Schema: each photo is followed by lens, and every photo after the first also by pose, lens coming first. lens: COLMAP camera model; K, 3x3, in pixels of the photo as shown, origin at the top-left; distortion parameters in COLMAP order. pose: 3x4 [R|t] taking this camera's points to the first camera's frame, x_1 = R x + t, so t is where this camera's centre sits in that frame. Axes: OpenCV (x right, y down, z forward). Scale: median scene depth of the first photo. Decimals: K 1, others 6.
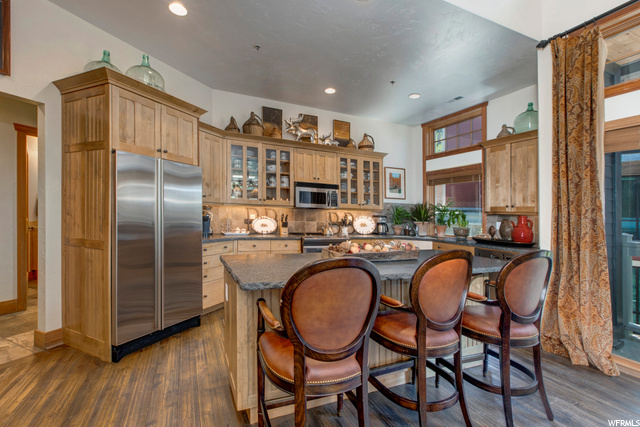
lens RADIAL K [[300.5, 0, 314.6], [0, 300.5, 225.4], [0, 0, 1]] dist [0.001538, 0.000210]
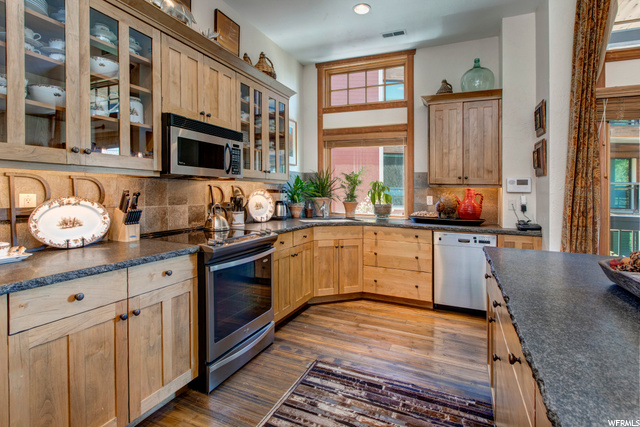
lens RADIAL K [[323.6, 0, 318.1], [0, 323.6, 193.3], [0, 0, 1]] dist [-0.001074, -0.000108]
pose [[0.742132, -0.020149, 0.669951, -0.203035], [0.023362, 0.999718, 0.004187, -0.030437], [-0.669846, 0.012544, 0.742394, 0.503695]]
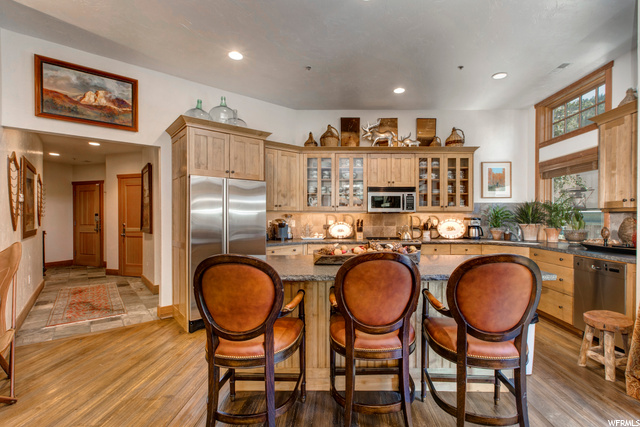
lens RADIAL K [[298.5, 0, 322.0], [0, 298.5, 234.9], [0, 0, 1]] dist [0.002289, 0.000323]
pose [[0.909465, -0.007004, -0.415721, 0.206414], [0.011926, 0.999886, 0.009246, 0.004697], [0.415609, -0.013367, 0.909445, 0.014497]]
